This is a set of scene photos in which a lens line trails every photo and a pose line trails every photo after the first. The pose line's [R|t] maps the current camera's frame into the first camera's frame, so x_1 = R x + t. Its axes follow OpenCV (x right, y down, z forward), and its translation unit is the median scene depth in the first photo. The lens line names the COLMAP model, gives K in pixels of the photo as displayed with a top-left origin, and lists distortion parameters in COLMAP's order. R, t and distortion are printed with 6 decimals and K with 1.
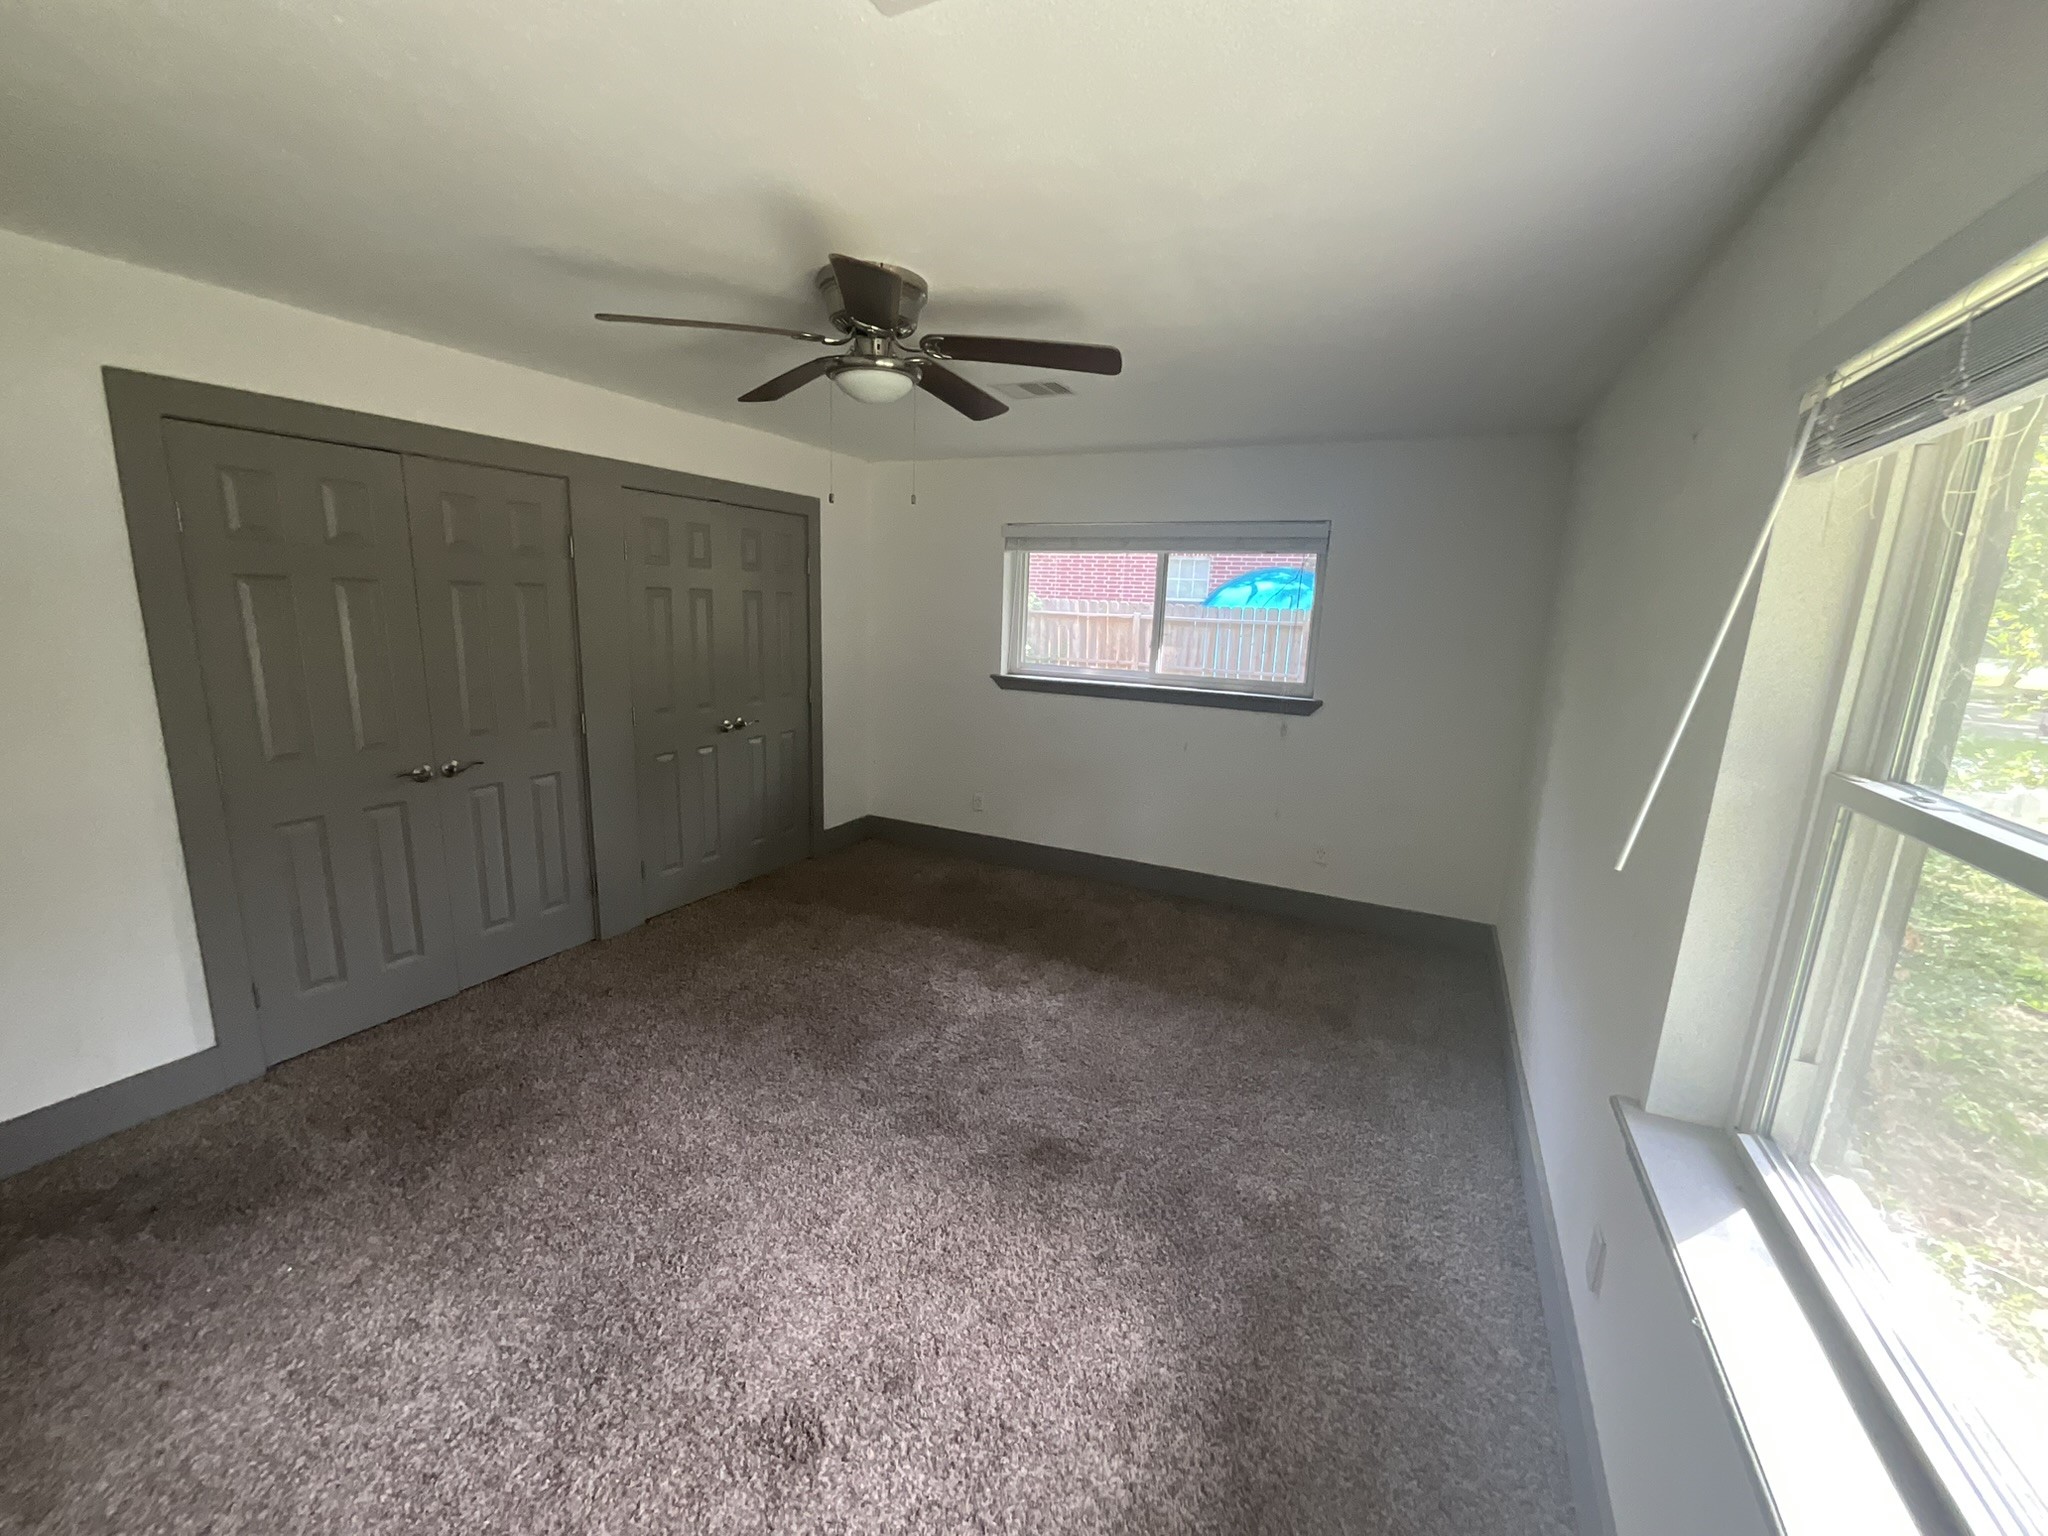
lens RADIAL K [[828.2, 0, 1023.7], [0, 828.2, 767.9], [0, 0, 1]] dist [-0.001292, 0.000011]
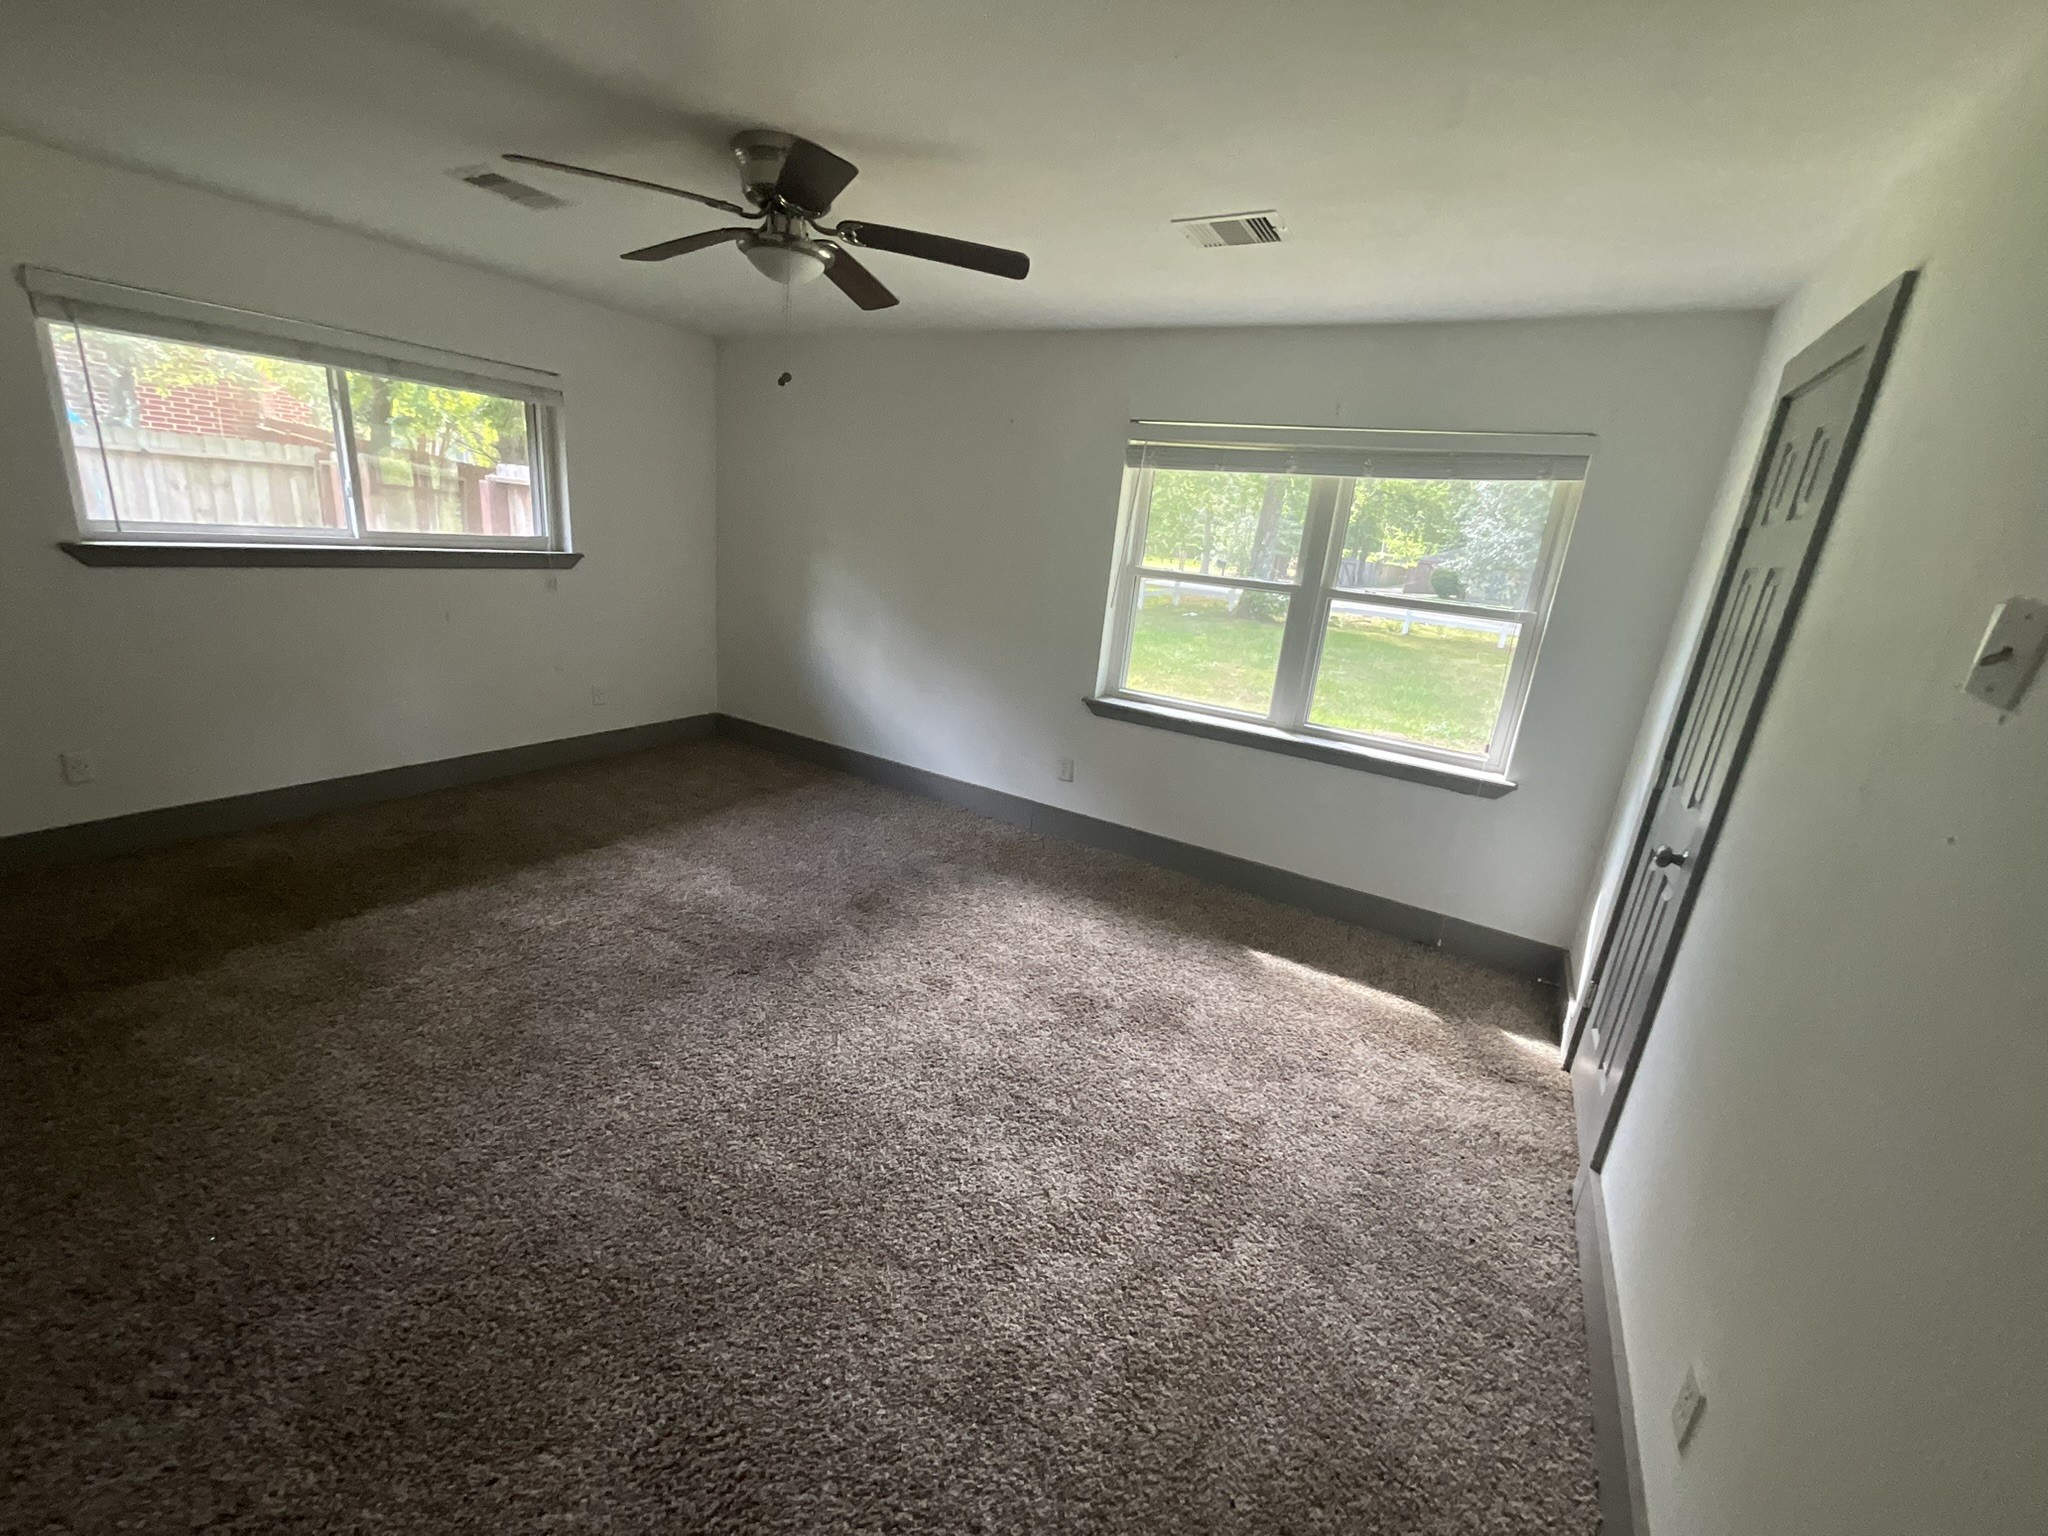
lens RADIAL K [[828.2, 0, 1021.8], [0, 828.2, 770.9], [0, 0, 1]] dist [-0.001292, 0.000011]
pose [[0.086980, -0.312029, 0.946083, -0.710807], [0.115867, 0.946405, 0.301483, -0.073437], [-0.989449, 0.083397, 0.118472, 0.347513]]
